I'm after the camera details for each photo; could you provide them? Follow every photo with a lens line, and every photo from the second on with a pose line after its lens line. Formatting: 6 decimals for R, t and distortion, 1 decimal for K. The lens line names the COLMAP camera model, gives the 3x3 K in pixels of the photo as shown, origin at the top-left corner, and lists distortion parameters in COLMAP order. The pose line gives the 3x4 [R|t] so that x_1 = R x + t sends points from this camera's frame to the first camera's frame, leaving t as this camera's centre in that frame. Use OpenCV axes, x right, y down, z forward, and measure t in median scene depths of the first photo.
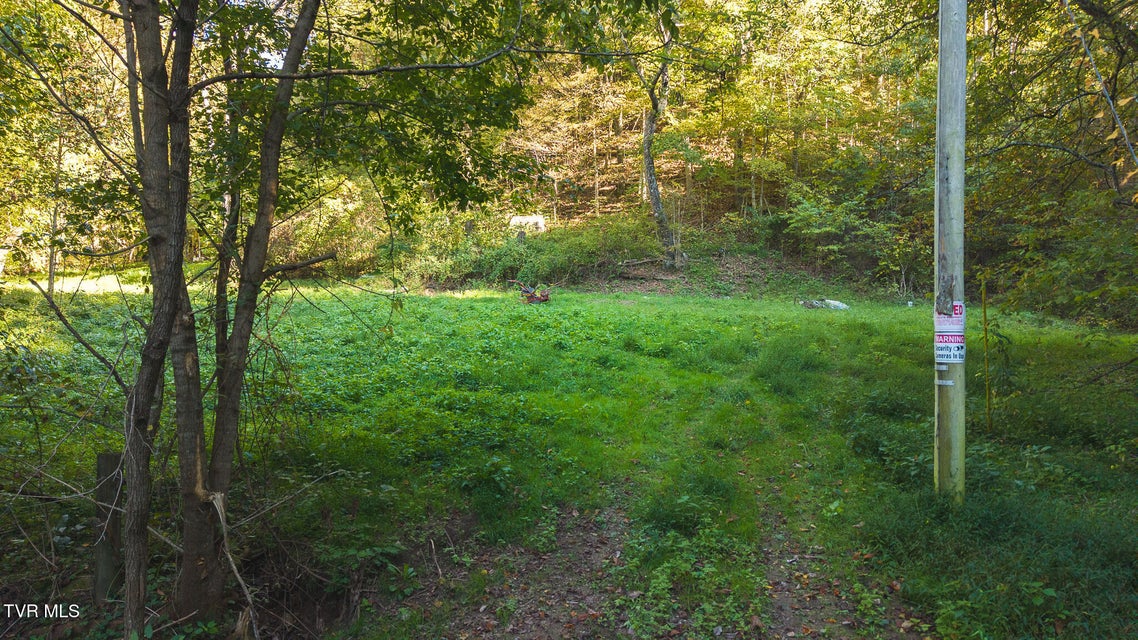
lens RADIAL K [[739.1, 0, 571.0], [0, 739.1, 324.2], [0, 0, 1]] dist [0.020184, -0.034305]
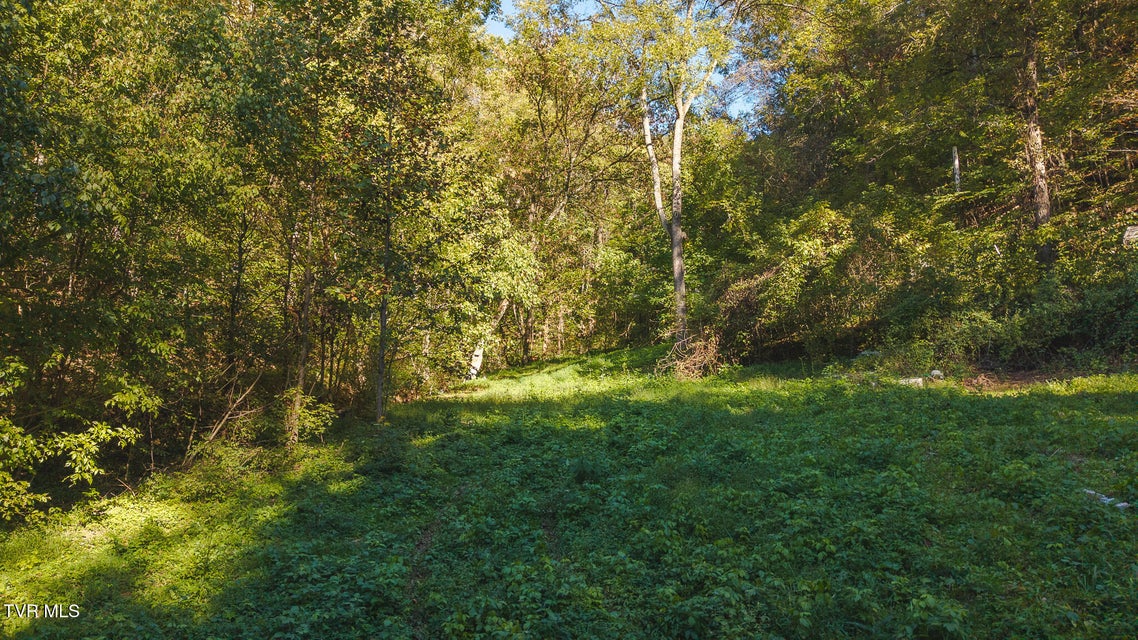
lens RADIAL K [[739.1, 0, 574.5], [0, 739.1, 321.4], [0, 0, 1]] dist [0.020184, -0.034305]
pose [[0.786329, -0.084066, -0.612062, -0.083944], [0.032365, 0.994944, -0.095074, -0.039897], [0.616960, 0.054950, 0.785074, 0.345284]]
